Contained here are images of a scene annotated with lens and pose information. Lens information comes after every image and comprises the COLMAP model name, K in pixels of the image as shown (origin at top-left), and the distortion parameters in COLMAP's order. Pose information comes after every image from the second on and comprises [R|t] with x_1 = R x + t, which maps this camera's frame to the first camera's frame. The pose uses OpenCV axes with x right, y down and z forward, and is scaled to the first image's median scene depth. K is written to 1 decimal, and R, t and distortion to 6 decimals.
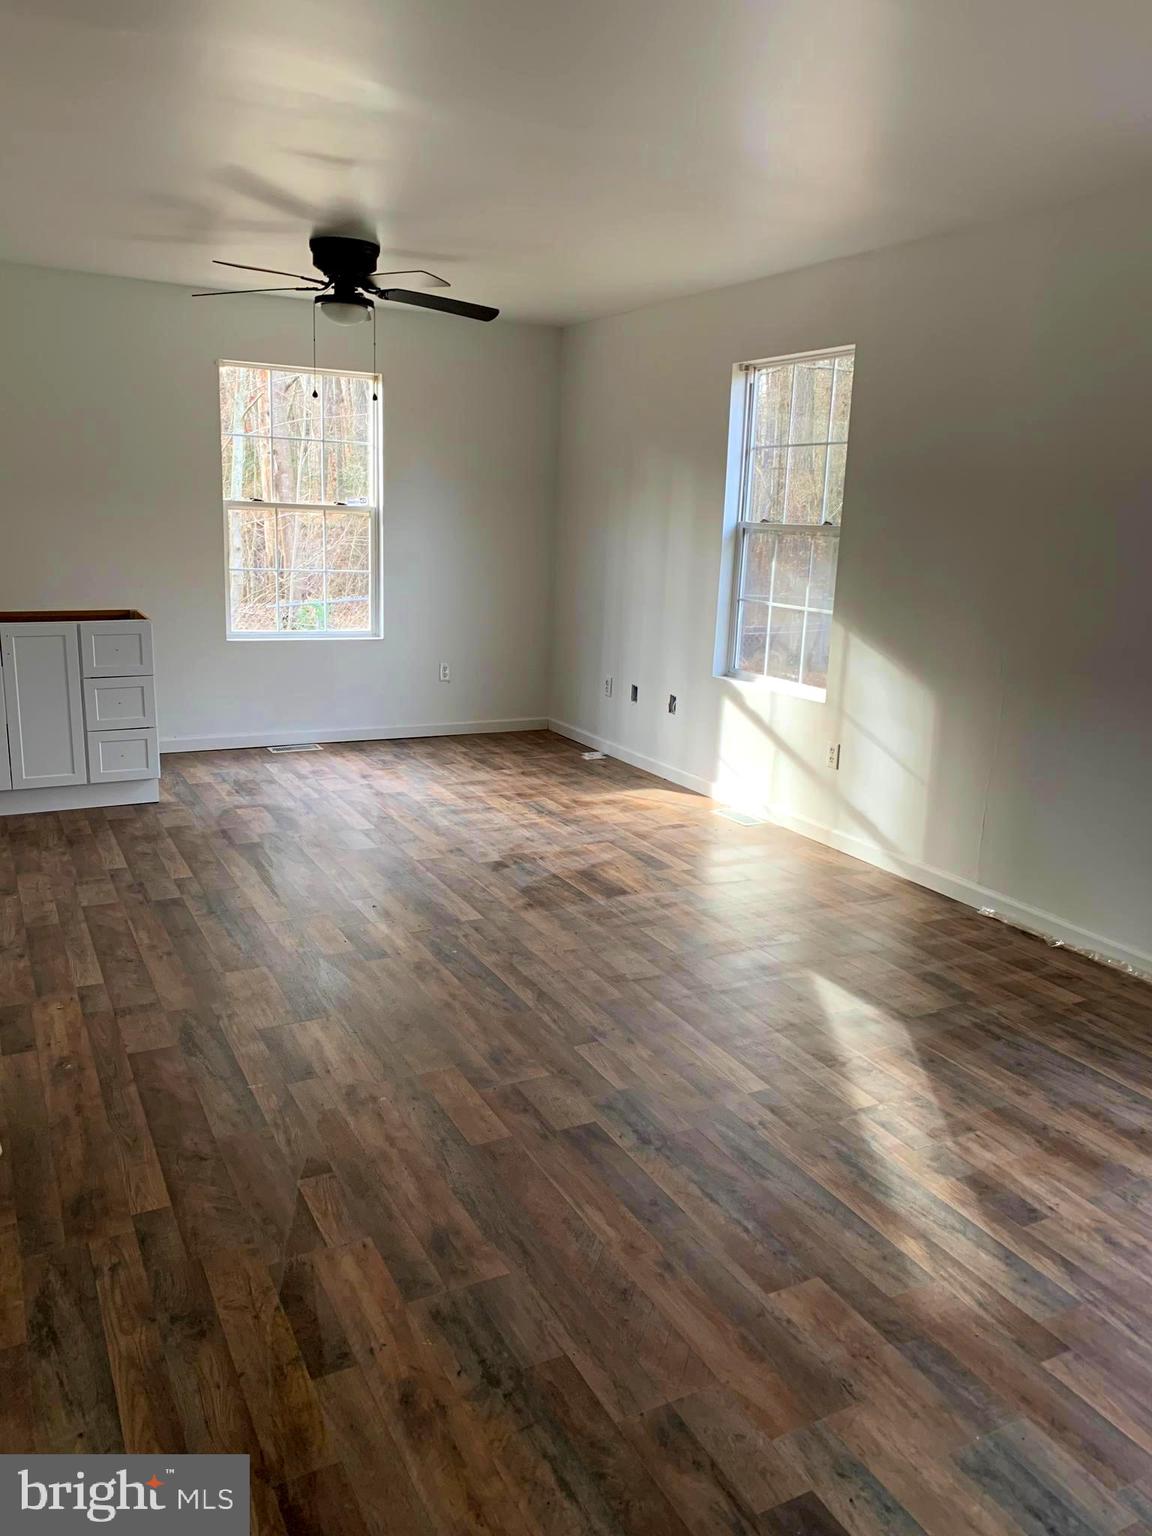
lens RADIAL K [[1172.3, 0, 576.7], [0, 1172.3, 766.4], [0, 0, 1]] dist [-0.008872, -0.005448]
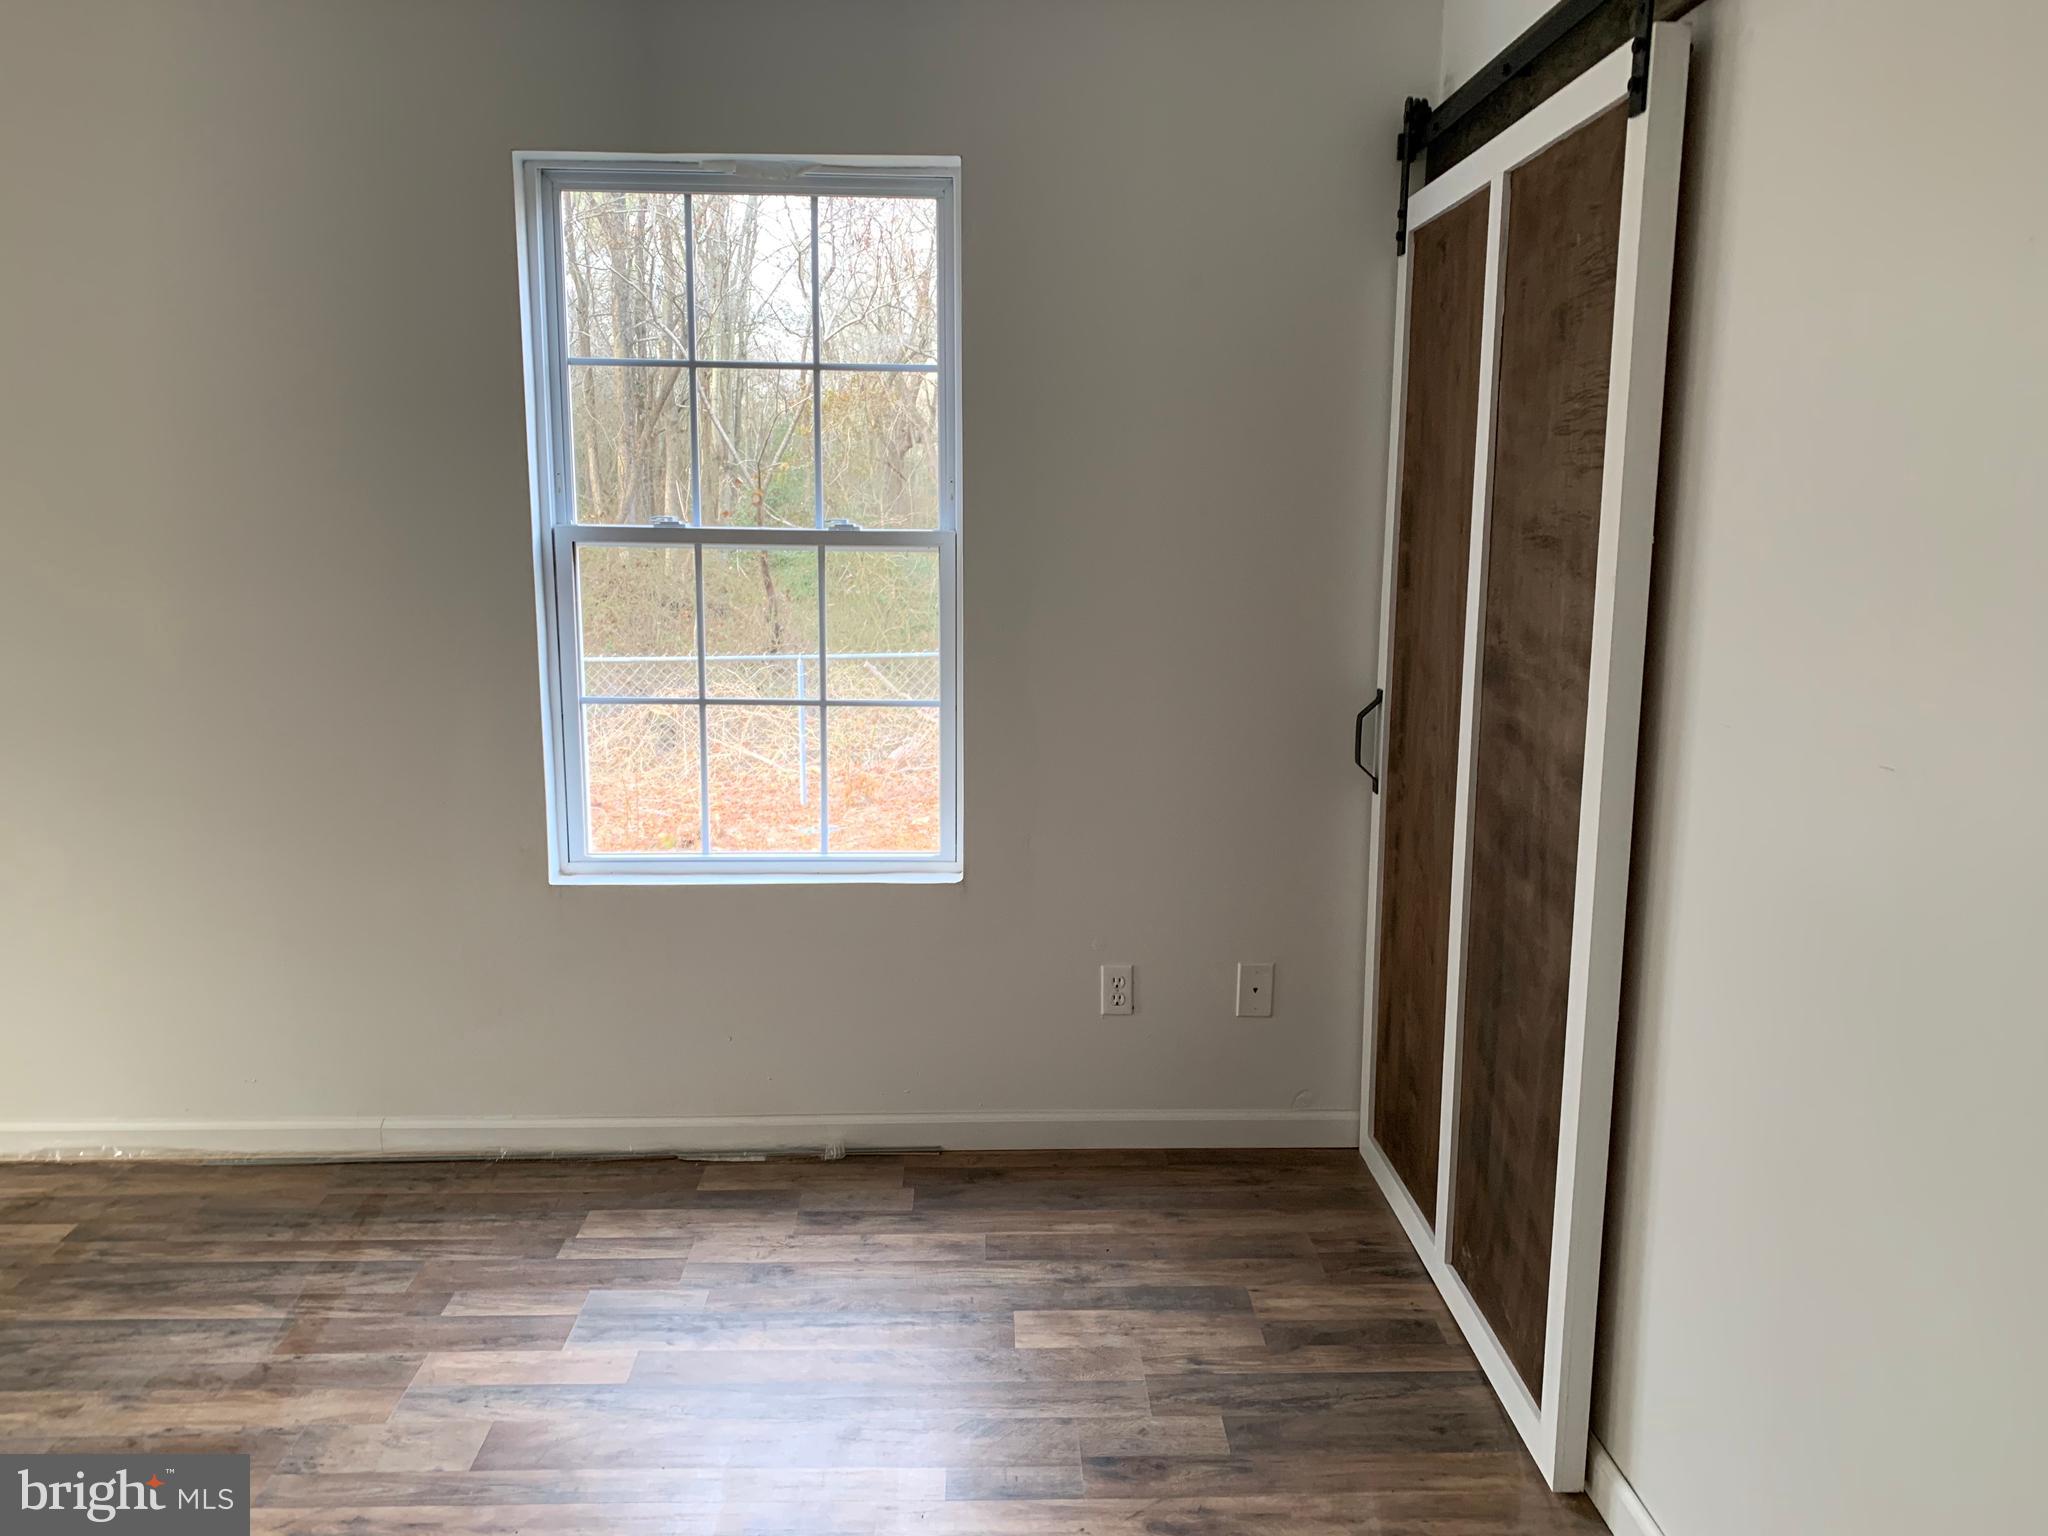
lens RADIAL K [[1563.0, 0, 1029.0], [0, 1563.0, 776.2], [0, 0, 1]] dist [-0.008872, -0.005448]
pose [[0.415069, -0.191134, 0.889486, -0.072192], [0.206504, 0.971958, 0.112492, -0.033835], [-0.886044, 0.136991, 0.442900, 0.135329]]
